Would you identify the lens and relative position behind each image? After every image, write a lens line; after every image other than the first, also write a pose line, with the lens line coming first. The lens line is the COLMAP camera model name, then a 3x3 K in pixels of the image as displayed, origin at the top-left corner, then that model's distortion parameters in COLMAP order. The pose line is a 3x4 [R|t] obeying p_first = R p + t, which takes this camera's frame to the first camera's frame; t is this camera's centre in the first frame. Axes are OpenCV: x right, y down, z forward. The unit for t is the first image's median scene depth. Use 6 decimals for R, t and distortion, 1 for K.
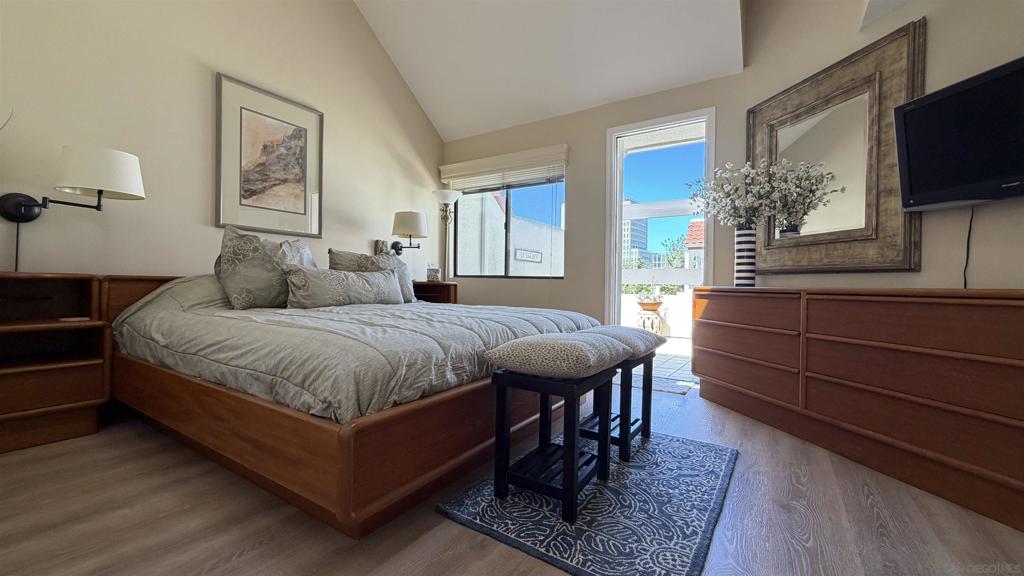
lens RADIAL K [[408.7, 0, 508.8], [0, 408.7, 288.0], [0, 0, 1]] dist [-0.000593, 0.000572]
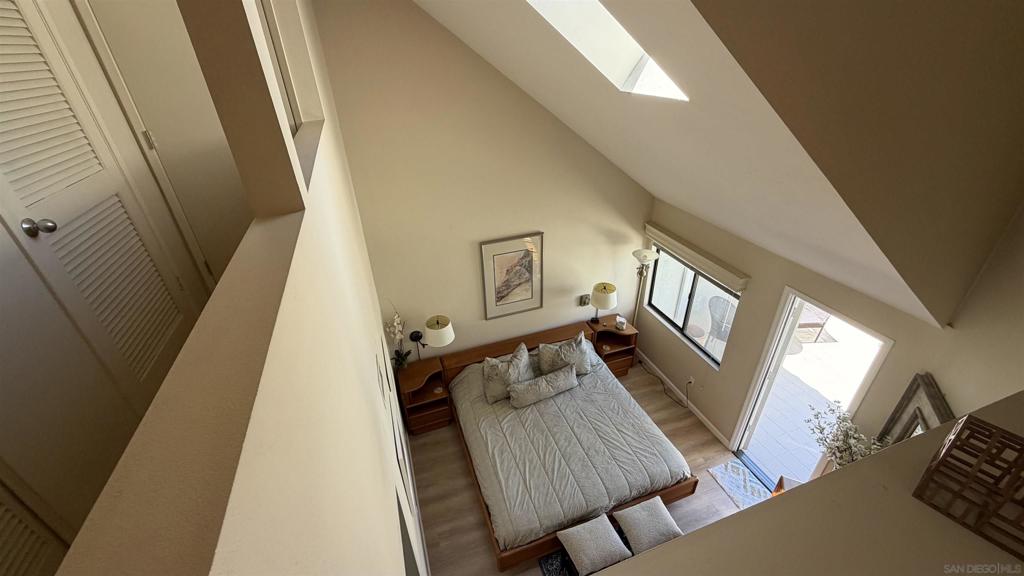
lens RADIAL K [[408.7, 0, 509.2], [0, 408.7, 286.4], [0, 0, 1]] dist [-0.000593, 0.000572]
pose [[0.791183, 0.273912, -0.546810, 0.281153], [0.039834, 0.869116, 0.493001, -1.011045], [0.610280, -0.411836, 0.676719, -0.097656]]
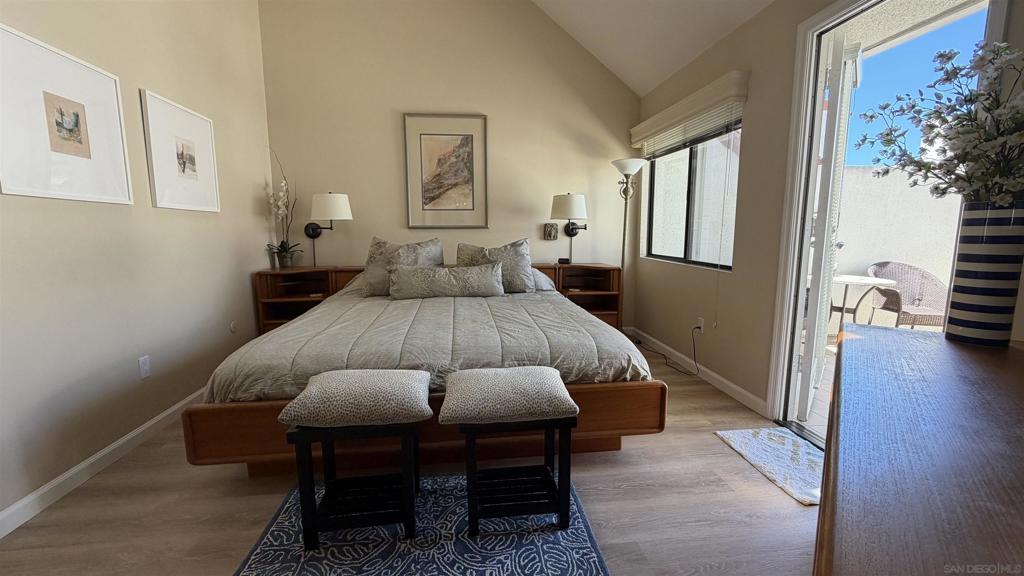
lens RADIAL K [[408.7, 0, 509.4], [0, 408.7, 288.4], [0, 0, 1]] dist [-0.000593, 0.000572]
pose [[0.643156, 0.088973, -0.760548, 0.504220], [0.008500, 0.992336, 0.123277, -0.099551], [0.765688, -0.085750, 0.637471, 0.305929]]
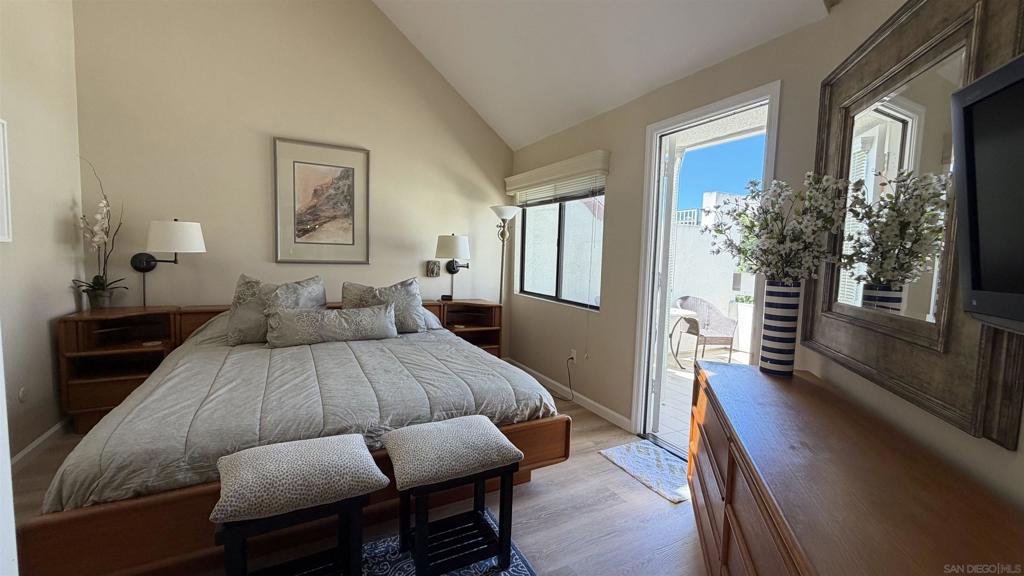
lens RADIAL K [[408.7, 0, 509.0], [0, 408.7, 289.0], [0, 0, 1]] dist [-0.000593, 0.000572]
pose [[0.876601, 0.050870, -0.478522, 0.440573], [-0.020704, 0.997463, 0.068111, -0.145528], [0.480773, -0.049799, 0.875430, 0.208644]]
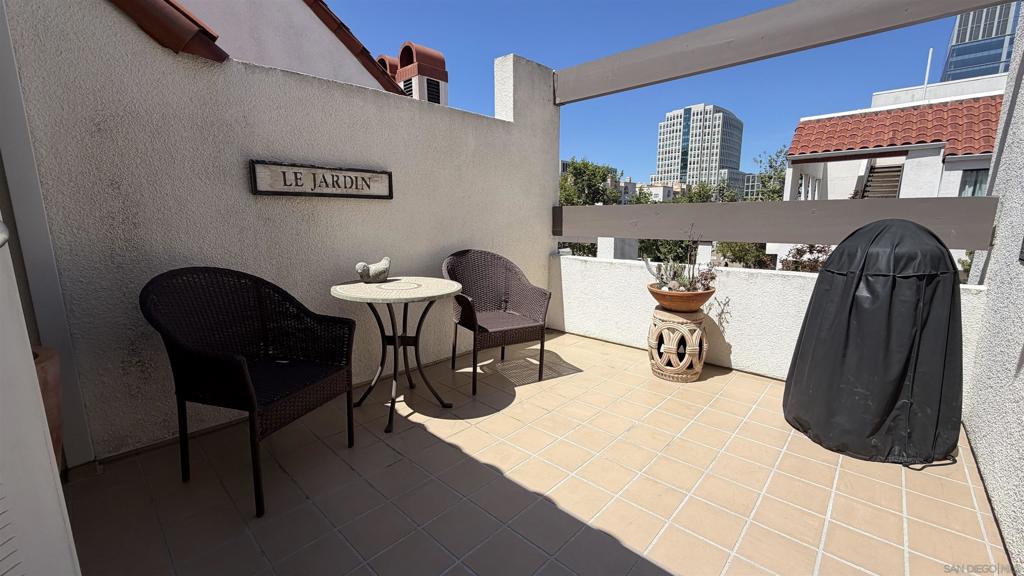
lens RADIAL K [[408.7, 0, 509.0], [0, 408.7, 289.2], [0, 0, 1]] dist [-0.000593, 0.000572]
pose [[0.984773, 0.008490, -0.173636, 0.527145], [0.021631, 0.985061, 0.170841, -0.078680], [0.172493, -0.171996, 0.969878, 1.232704]]
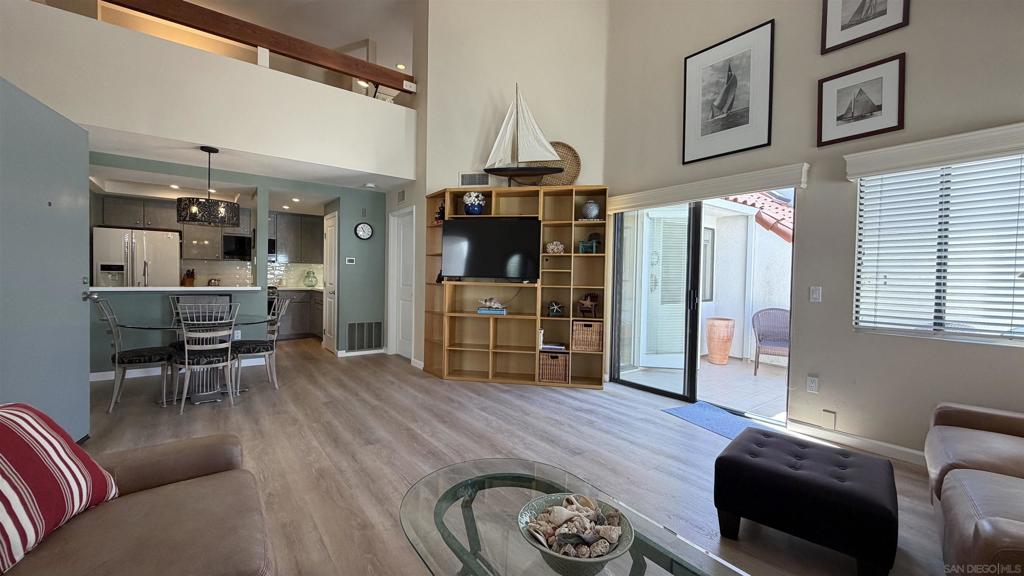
lens RADIAL K [[408.7, 0, 510.5], [0, 408.7, 288.0], [0, 0, 1]] dist [-0.000593, 0.000572]
pose [[-0.337704, 0.003497, -0.941246, 2.055262], [-0.029059, 0.999478, 0.014139, -0.100478], [0.940804, 0.032127, -0.337426, 1.205721]]
